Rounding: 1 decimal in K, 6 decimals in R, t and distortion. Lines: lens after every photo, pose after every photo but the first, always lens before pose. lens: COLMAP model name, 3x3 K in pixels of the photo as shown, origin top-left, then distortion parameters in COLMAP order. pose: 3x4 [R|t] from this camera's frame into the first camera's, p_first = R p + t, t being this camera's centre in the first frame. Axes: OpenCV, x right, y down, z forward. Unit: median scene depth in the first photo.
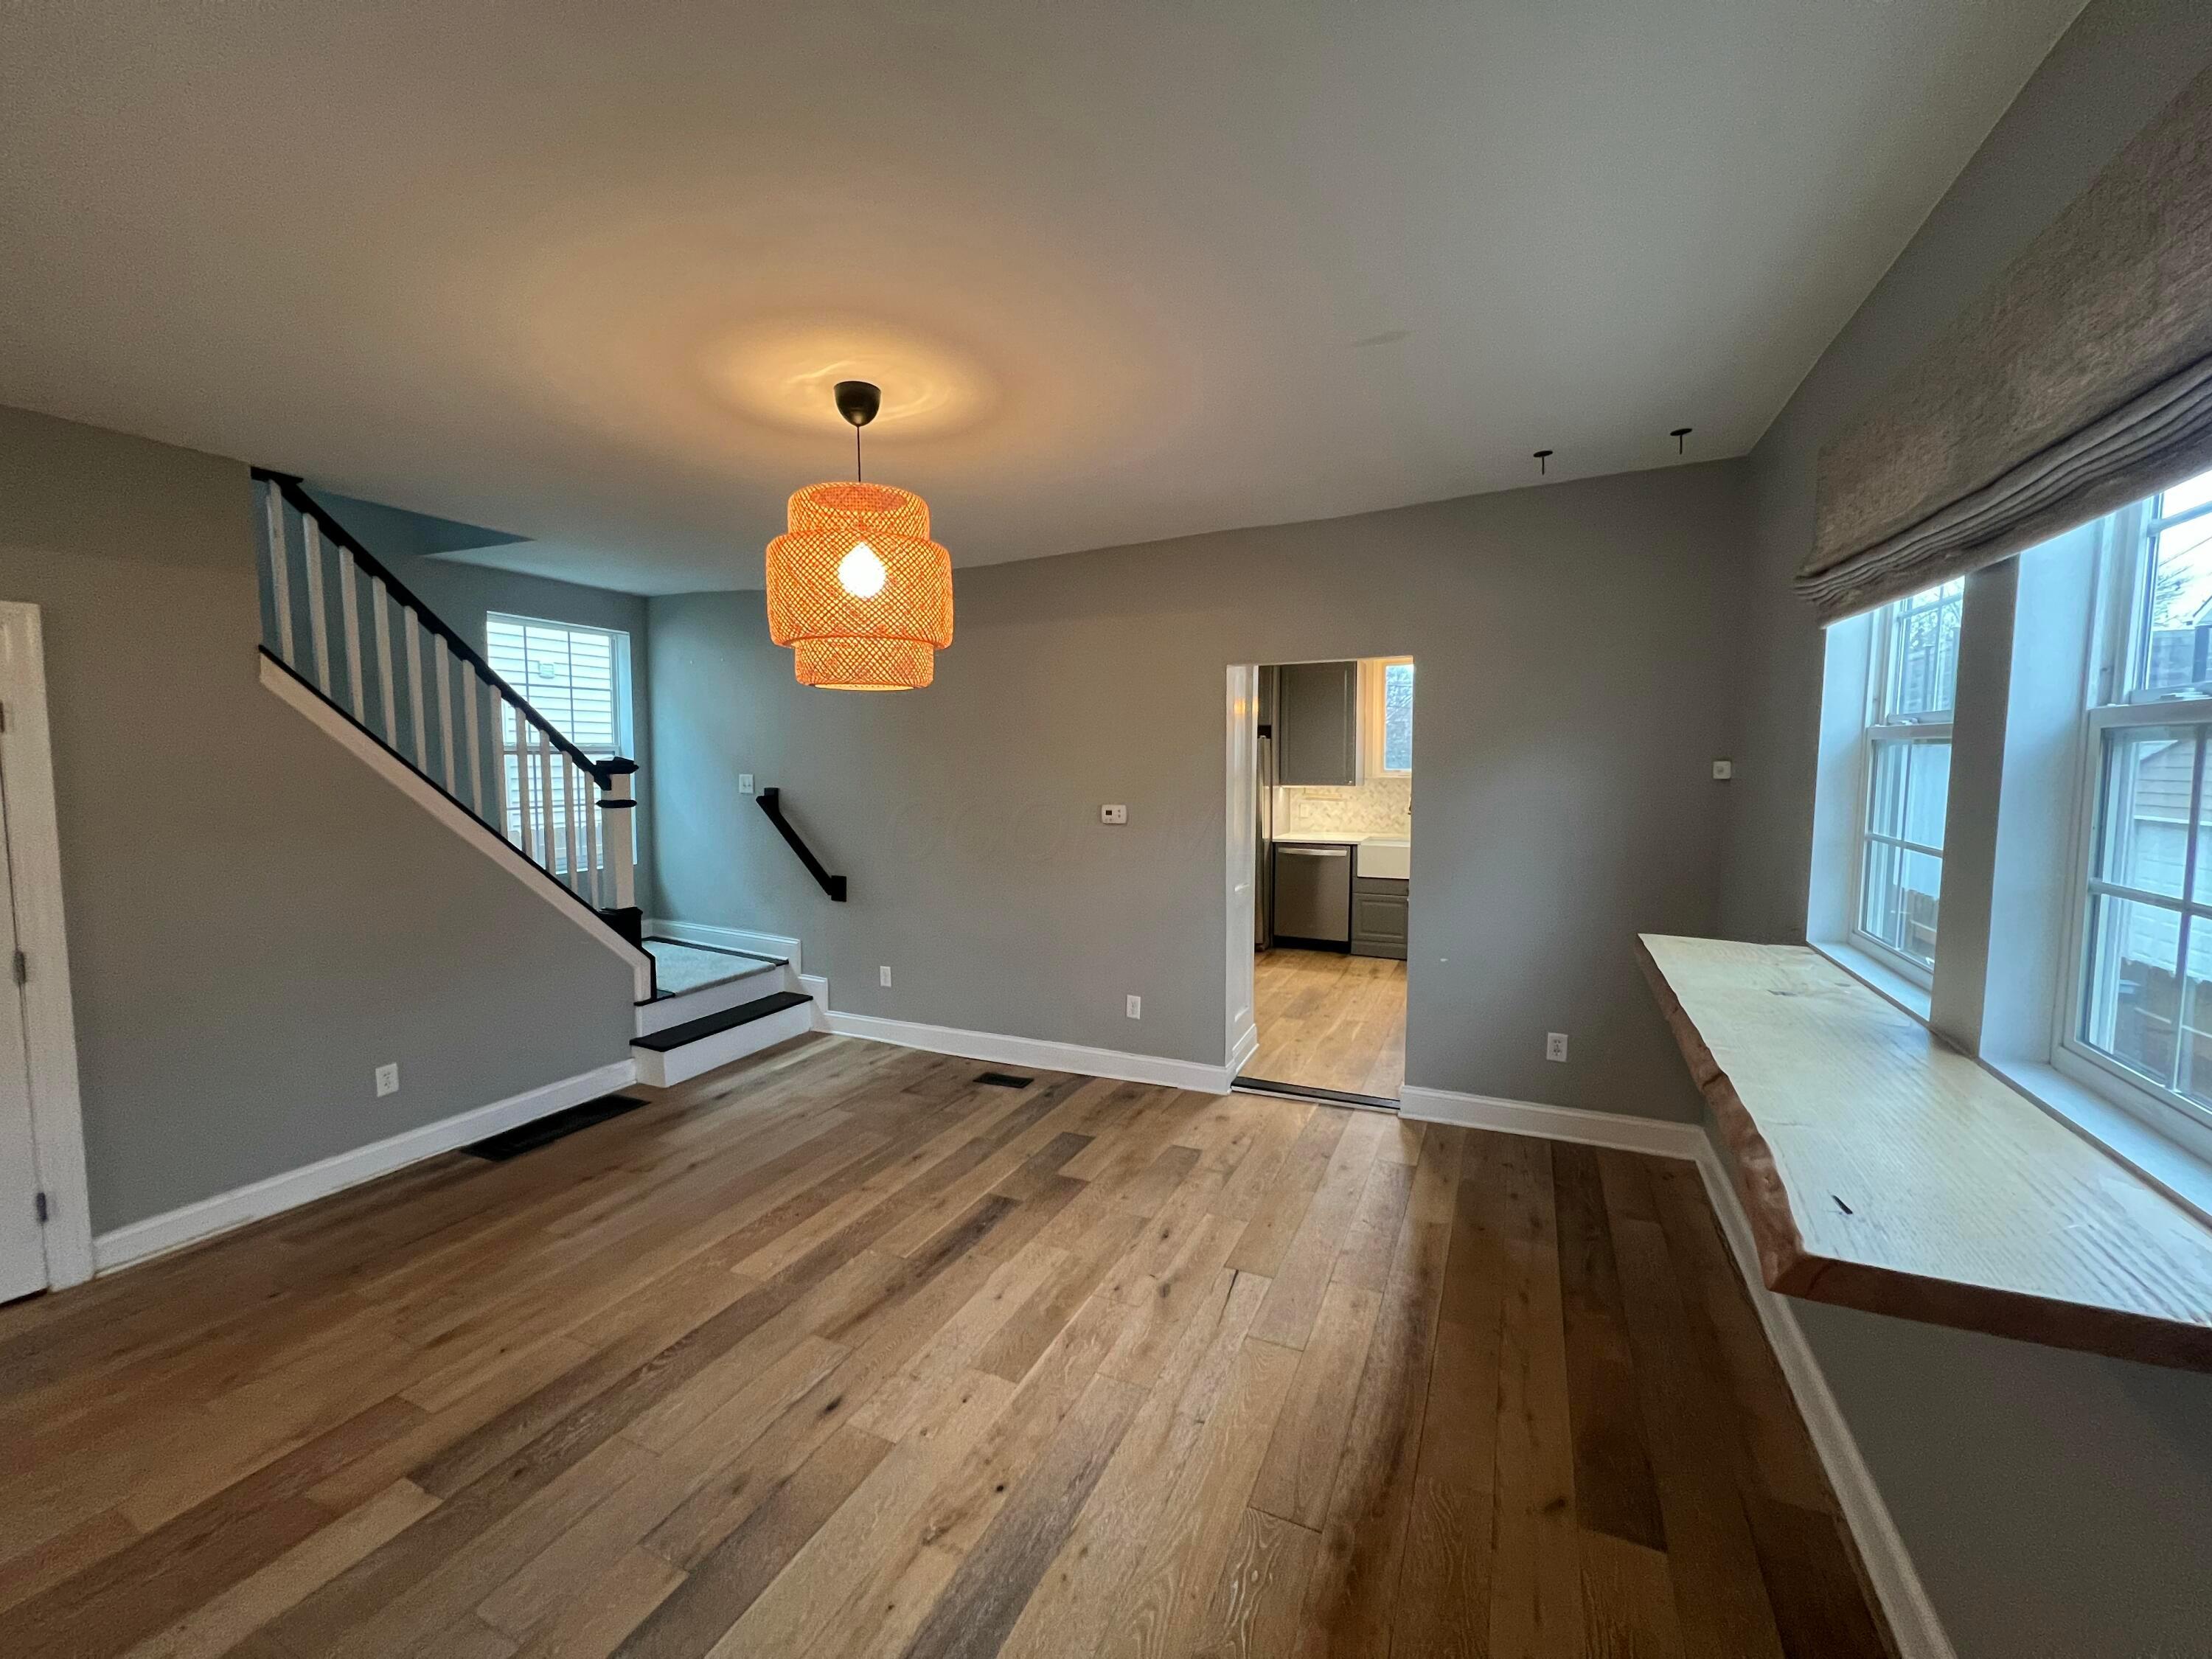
lens RADIAL K [[885.1, 0, 1098.7], [0, 885.1, 827.9], [0, 0, 1]] dist [-0.004367, 0.000655]
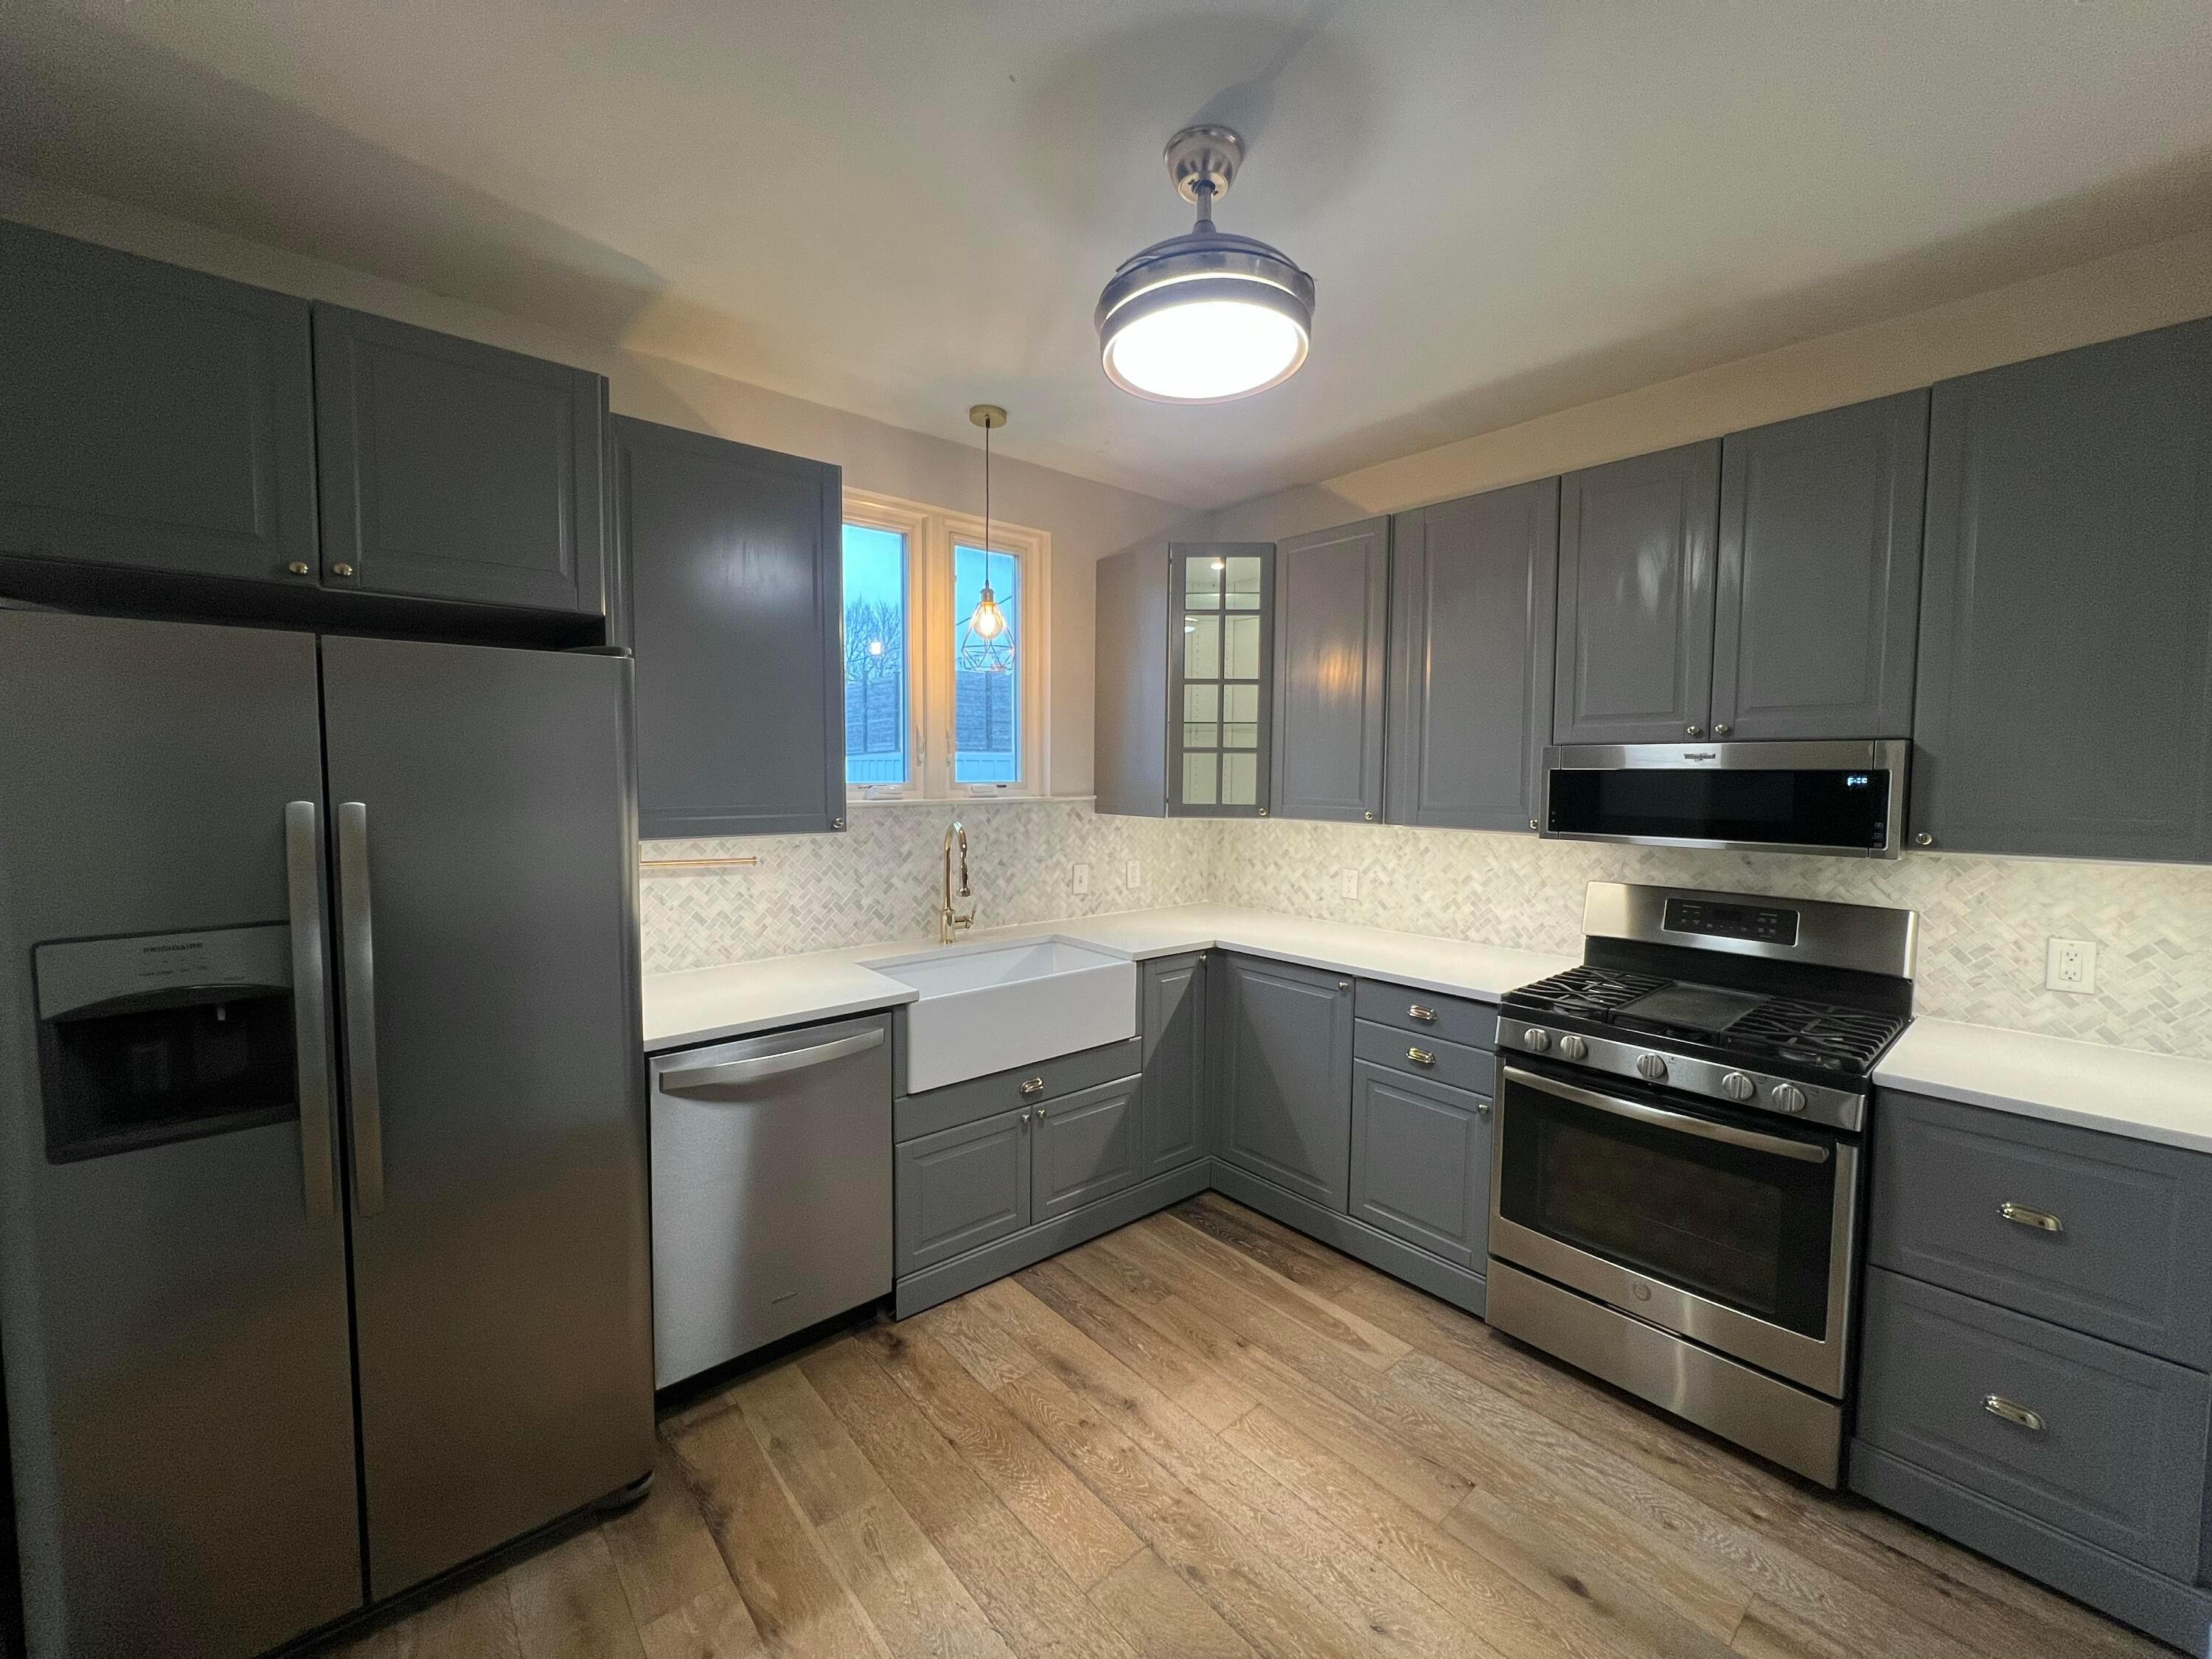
lens RADIAL K [[885.1, 0, 1107.4], [0, 885.1, 827.5], [0, 0, 1]] dist [-0.004367, 0.000655]
pose [[0.406536, -0.050231, 0.912253, 0.014263], [0.074000, 0.997017, 0.021922, -0.049793], [-0.910633, 0.058595, 0.409040, 0.781255]]
